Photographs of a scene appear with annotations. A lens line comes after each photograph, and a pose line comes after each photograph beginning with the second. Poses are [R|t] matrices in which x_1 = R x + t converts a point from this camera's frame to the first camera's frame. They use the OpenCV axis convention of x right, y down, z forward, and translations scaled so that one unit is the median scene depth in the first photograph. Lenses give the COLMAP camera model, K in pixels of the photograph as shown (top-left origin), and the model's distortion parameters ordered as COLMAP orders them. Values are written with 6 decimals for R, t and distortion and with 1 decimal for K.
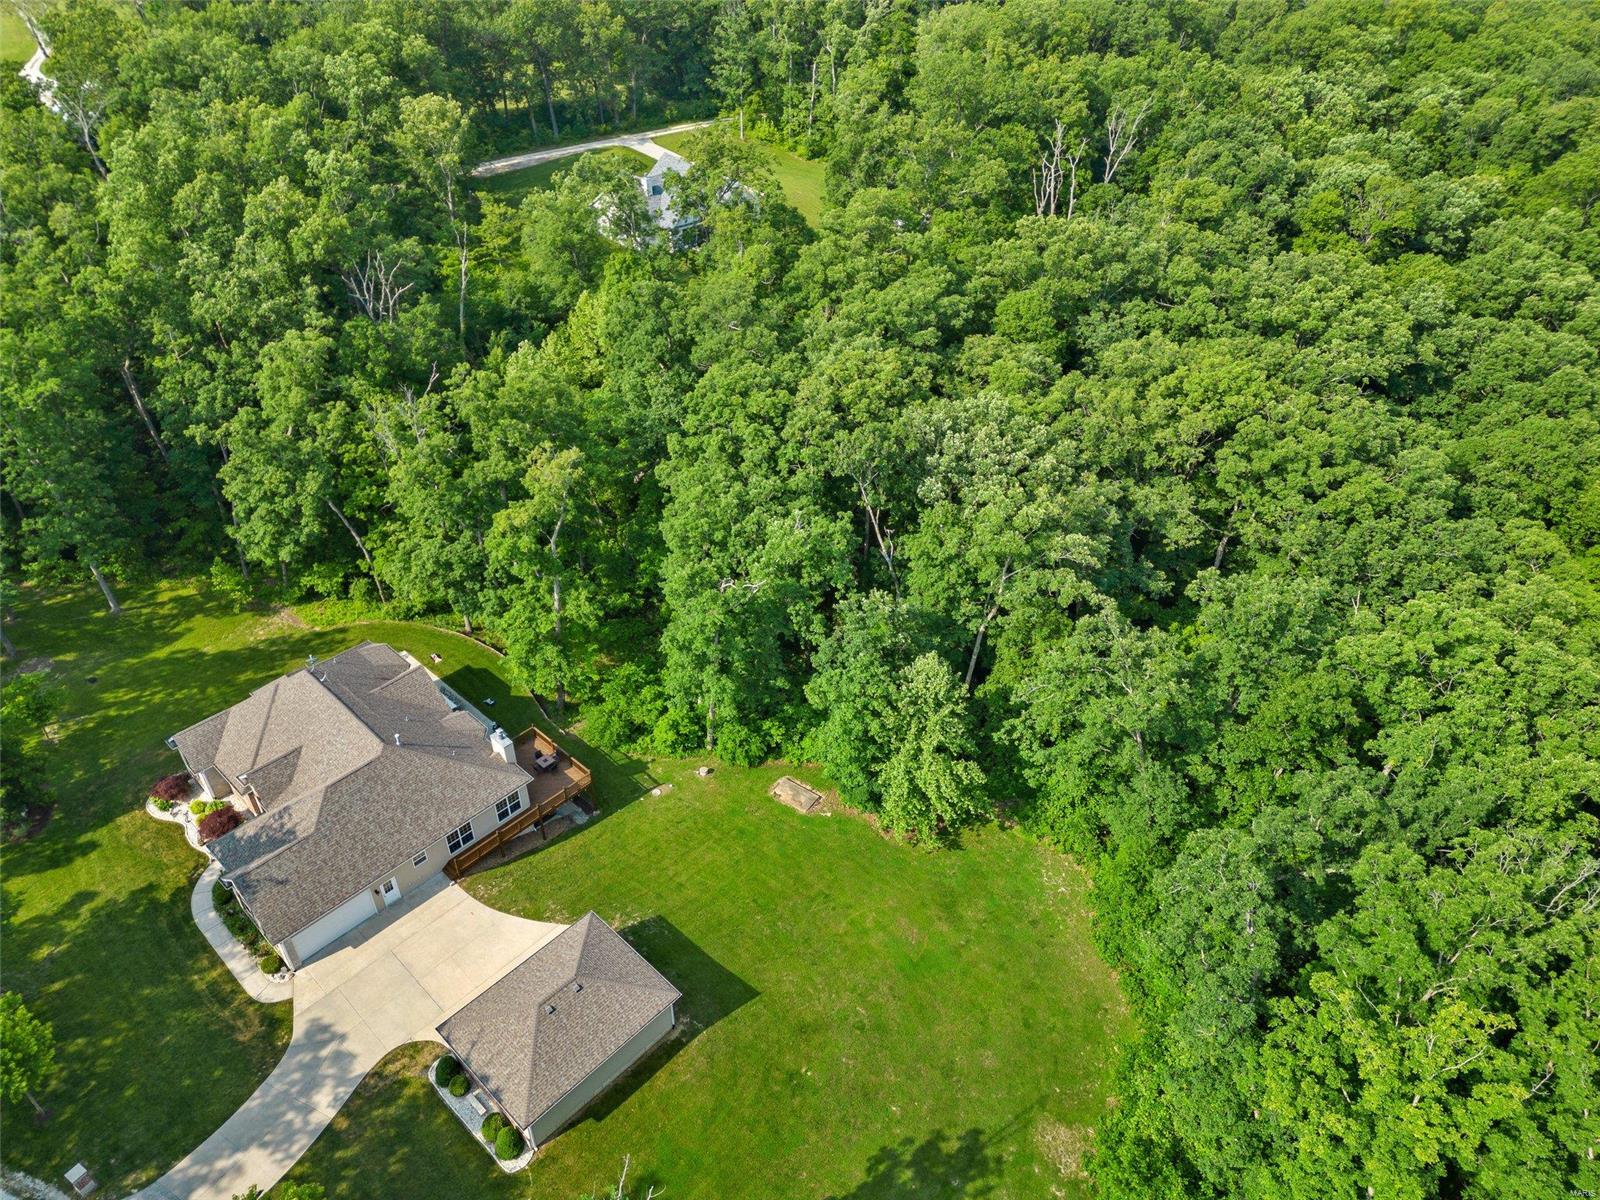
lens RADIAL K [[1117.3, 0, 800.0], [0, 1117.3, 600.0], [0, 0, 1]] dist [0.102044, -0.119260]
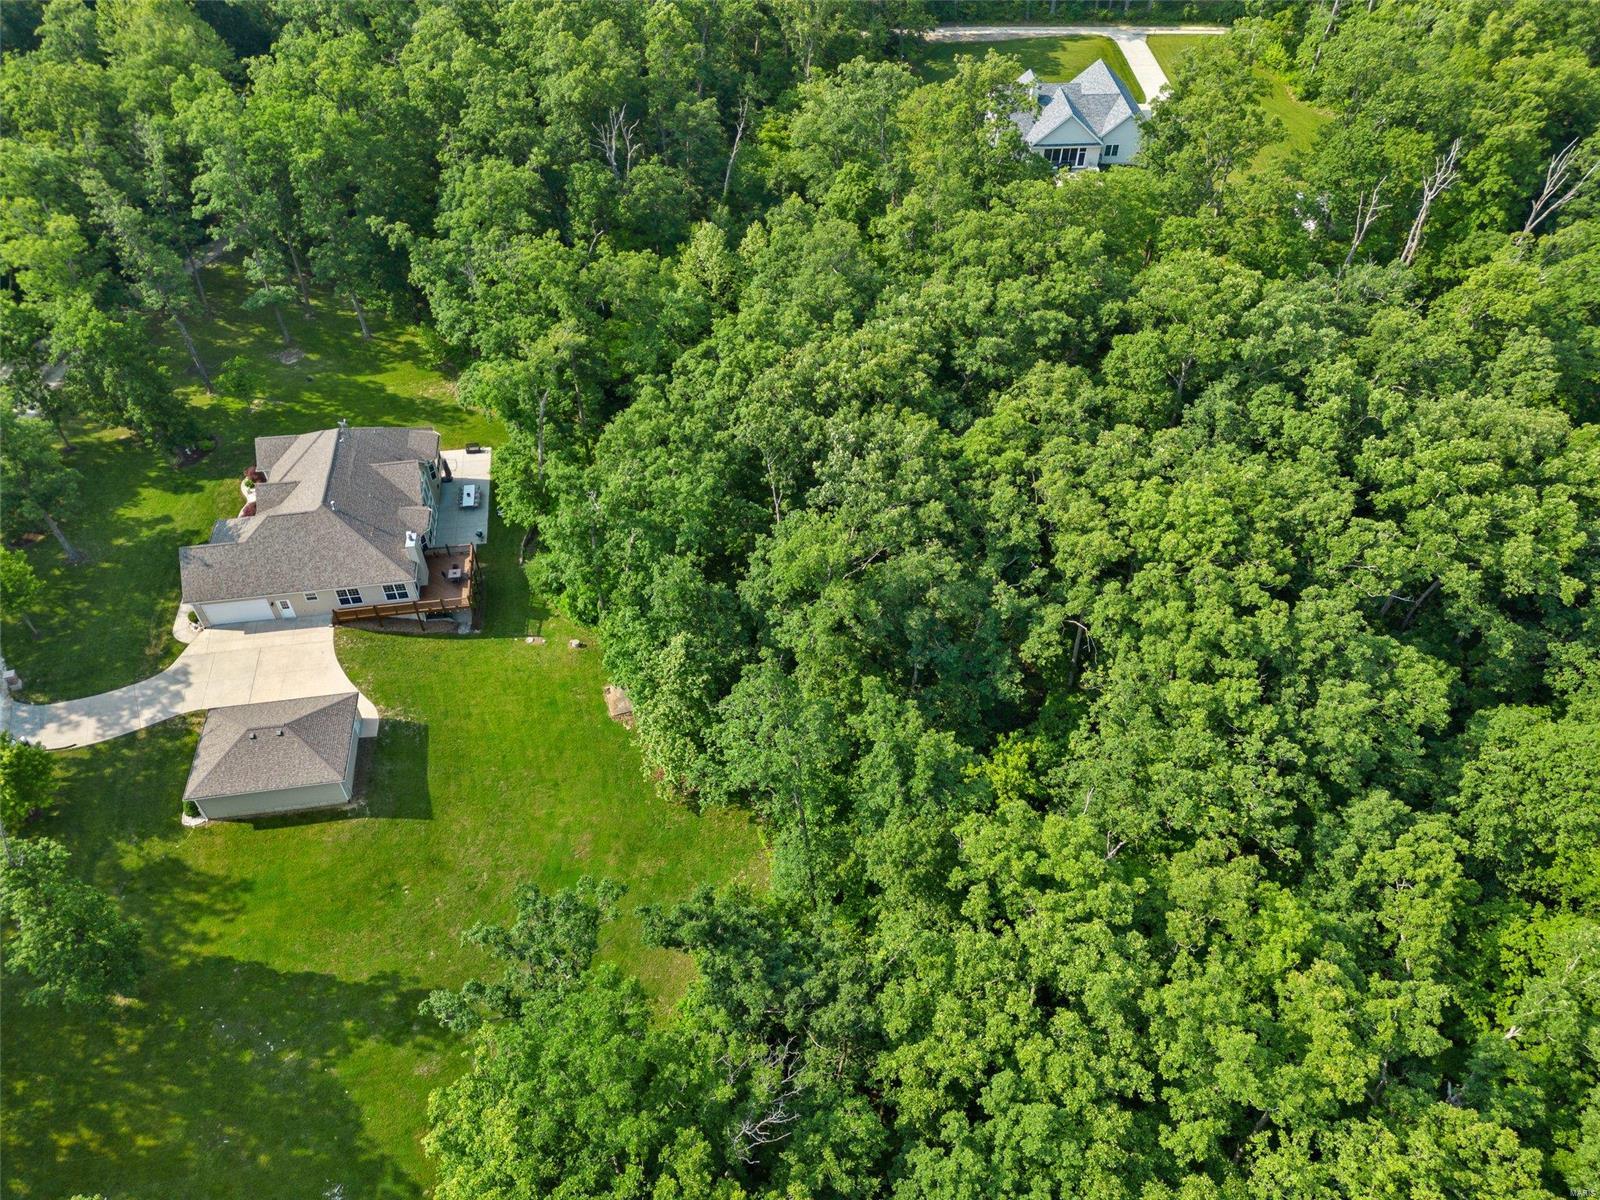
lens RADIAL K [[1109.7, 0, 800.0], [0, 1109.7, 600.0], [0, 0, 1]] dist [0.103032, -0.118995]
pose [[0.792745, 0.434623, -0.427385, 0.685100], [-0.373584, 0.900454, 0.222752, -0.274309], [0.481653, -0.016921, 0.876198, 0.144976]]
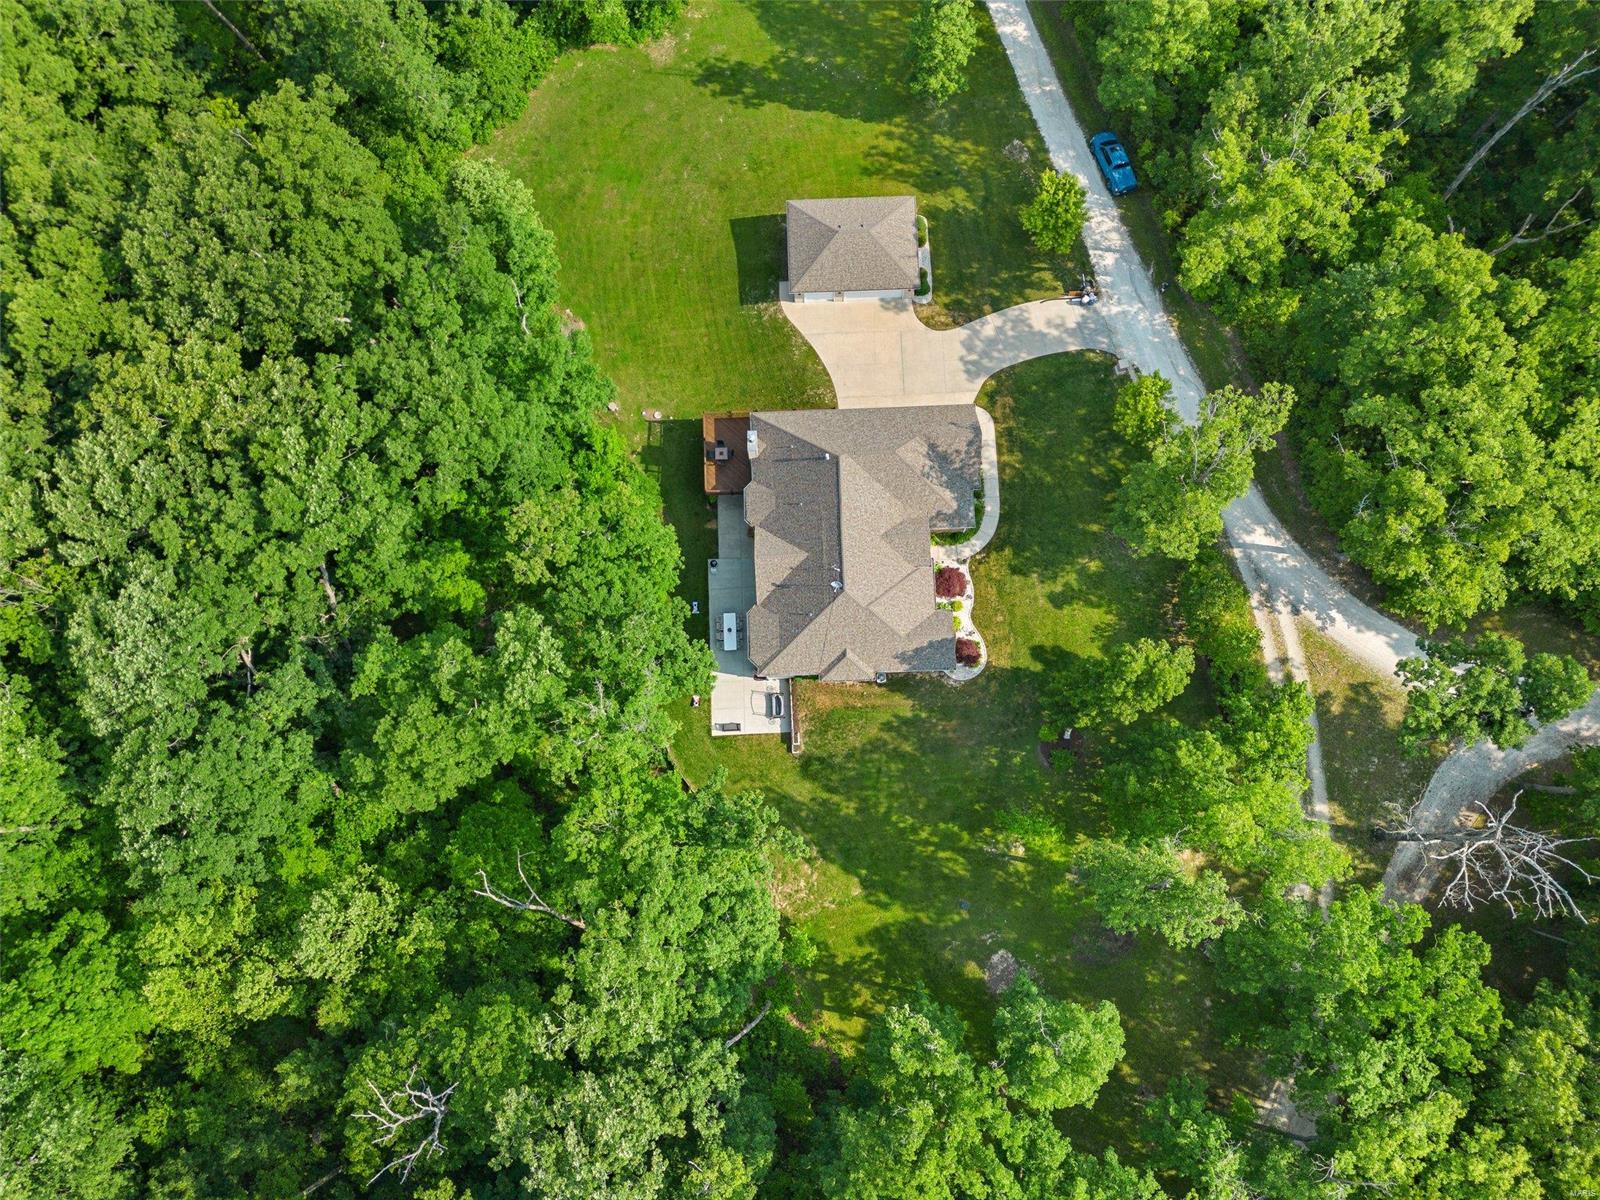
lens RADIAL K [[1117.3, 0, 800.0], [0, 1117.3, 600.0], [0, 0, 1]] dist [0.102044, -0.119260]
pose [[-0.713840, -0.685920, 0.141232, -0.630994], [0.432247, -0.272874, 0.859478, -0.975141], [-0.550994, 0.674577, 0.491276, 0.573817]]
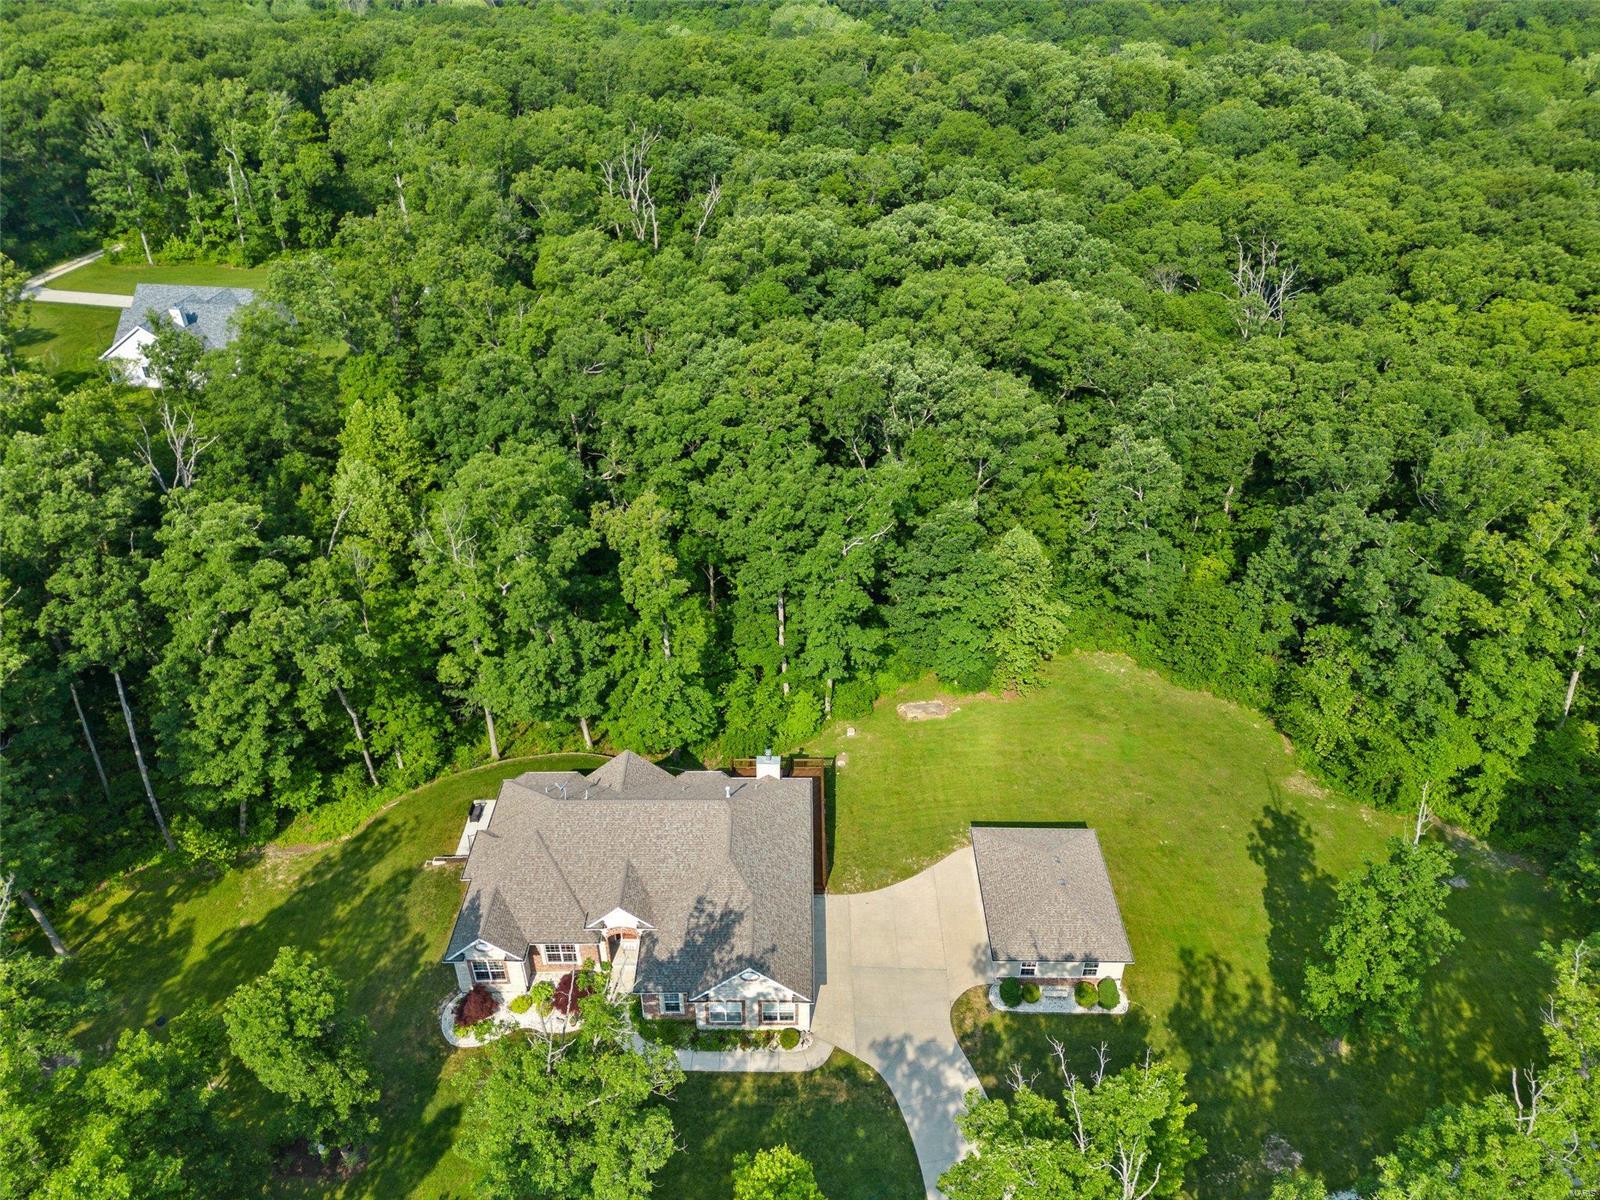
lens RADIAL K [[1127.8, 0, 800.0], [0, 1127.8, 600.0], [0, 0, 1]] dist [0.024569, 0.001679]
pose [[0.727925, -0.385706, 0.566882, -0.834475], [0.421370, 0.903871, 0.073917, -0.075572], [-0.540899, 0.185061, 0.820476, 0.148445]]
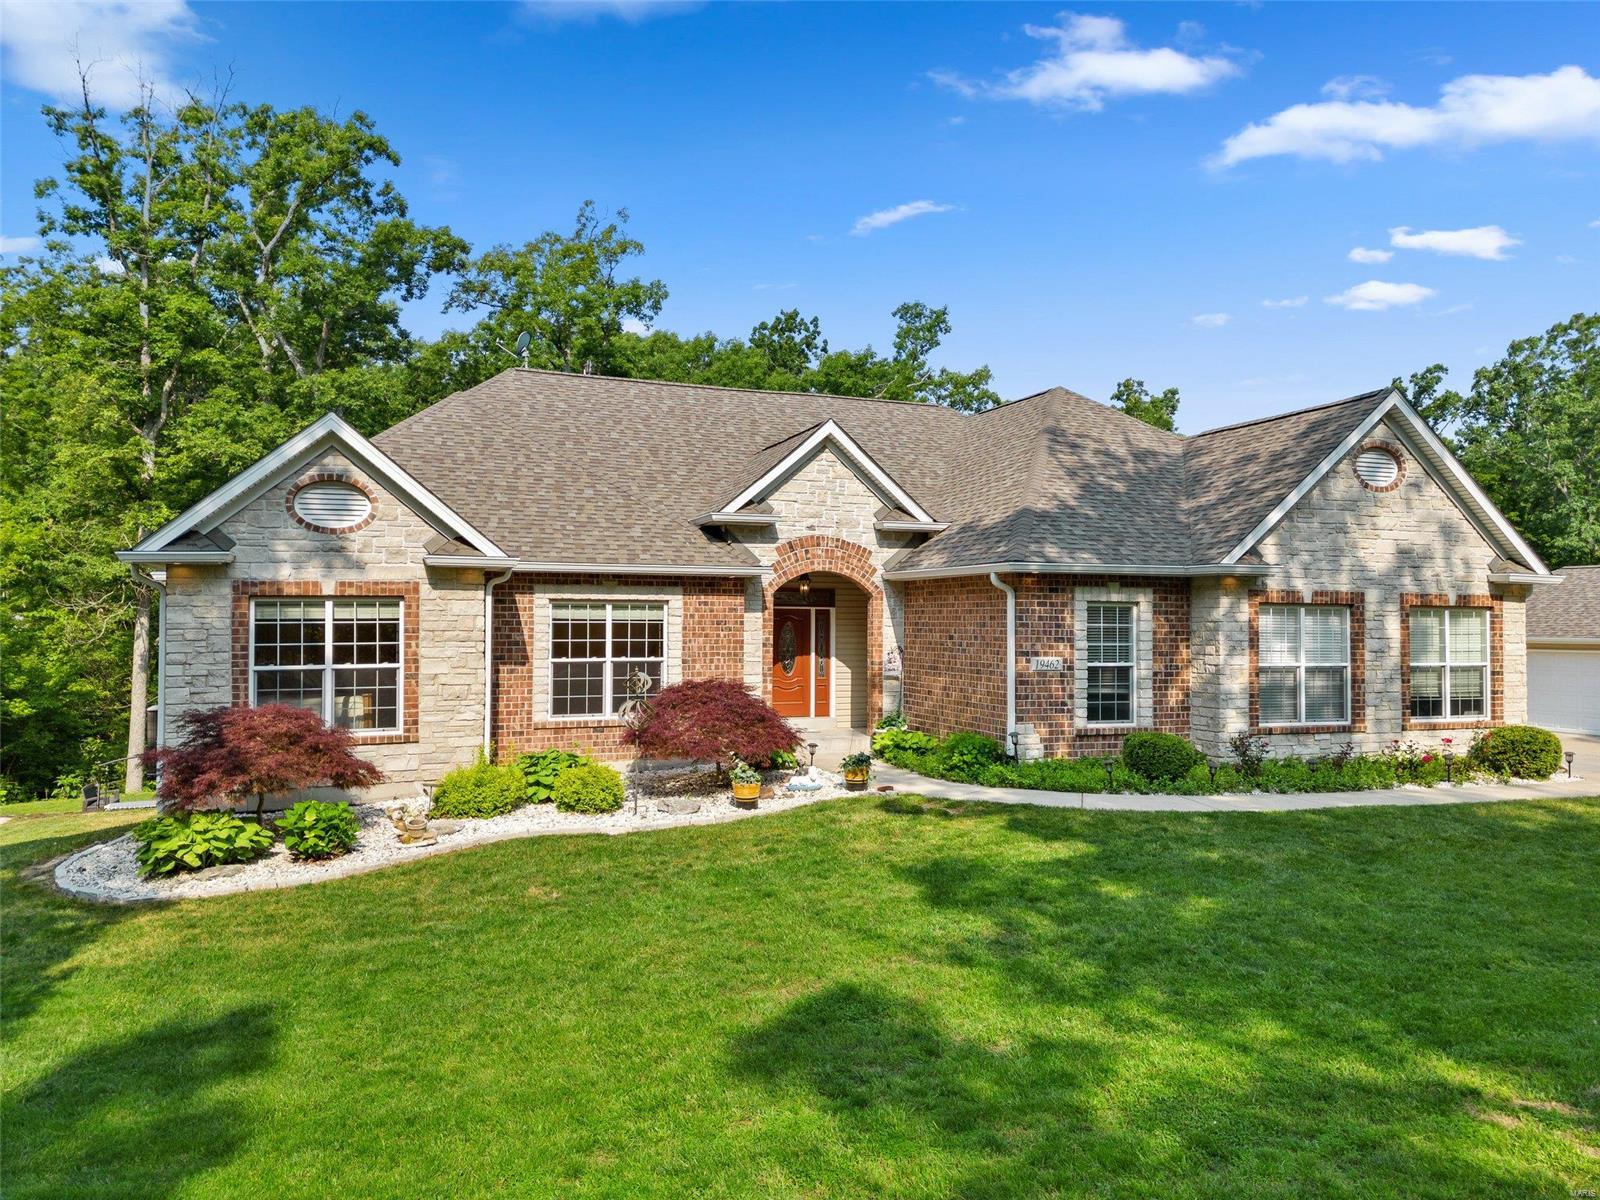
lens RADIAL K [[1117.3, 0, 800.0], [0, 1117.3, 600.0], [0, 0, 1]] dist [0.102044, -0.119260]
pose [[0.427541, 0.019798, 0.903779, -0.762511], [0.548176, 0.789298, -0.276610, 0.267668], [-0.718827, 0.613692, 0.326604, 0.989315]]
